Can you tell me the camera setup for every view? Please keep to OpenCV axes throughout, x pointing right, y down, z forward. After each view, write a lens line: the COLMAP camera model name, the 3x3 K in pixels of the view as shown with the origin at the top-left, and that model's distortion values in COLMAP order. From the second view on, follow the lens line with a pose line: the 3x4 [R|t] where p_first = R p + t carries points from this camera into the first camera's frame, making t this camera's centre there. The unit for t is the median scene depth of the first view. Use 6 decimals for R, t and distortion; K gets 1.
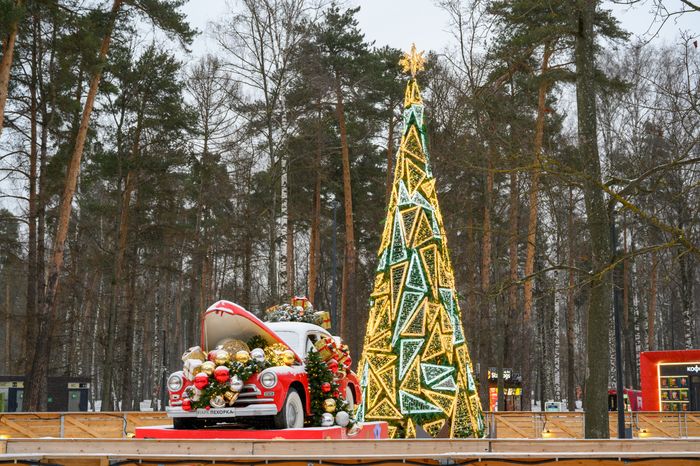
lens RADIAL K [[1018.1, 0, 350.0], [0, 1018.1, 233.0], [0, 0, 1]] dist [0.029335, 0.020055]
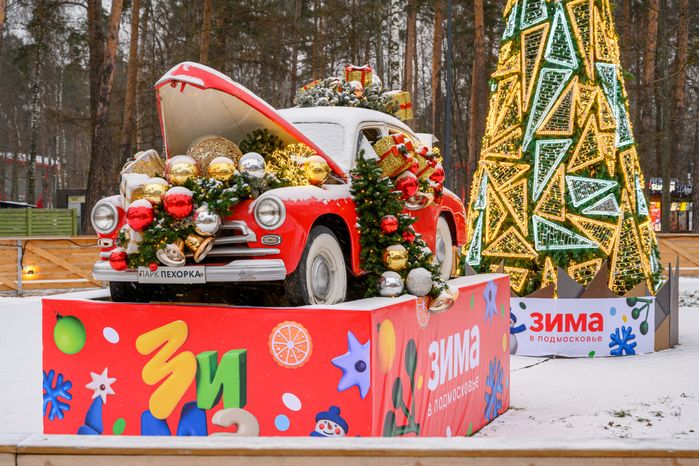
lens RADIAL K [[1115.1, 0, 349.5], [0, 1115.1, 233.0], [0, 0, 1]] dist [0.007484, 0.013857]
pose [[0.992711, 0.002151, -0.120503, 0.017213], [0.019597, 0.983653, 0.179005, 0.032057], [0.118918, -0.180061, 0.976441, 0.269547]]
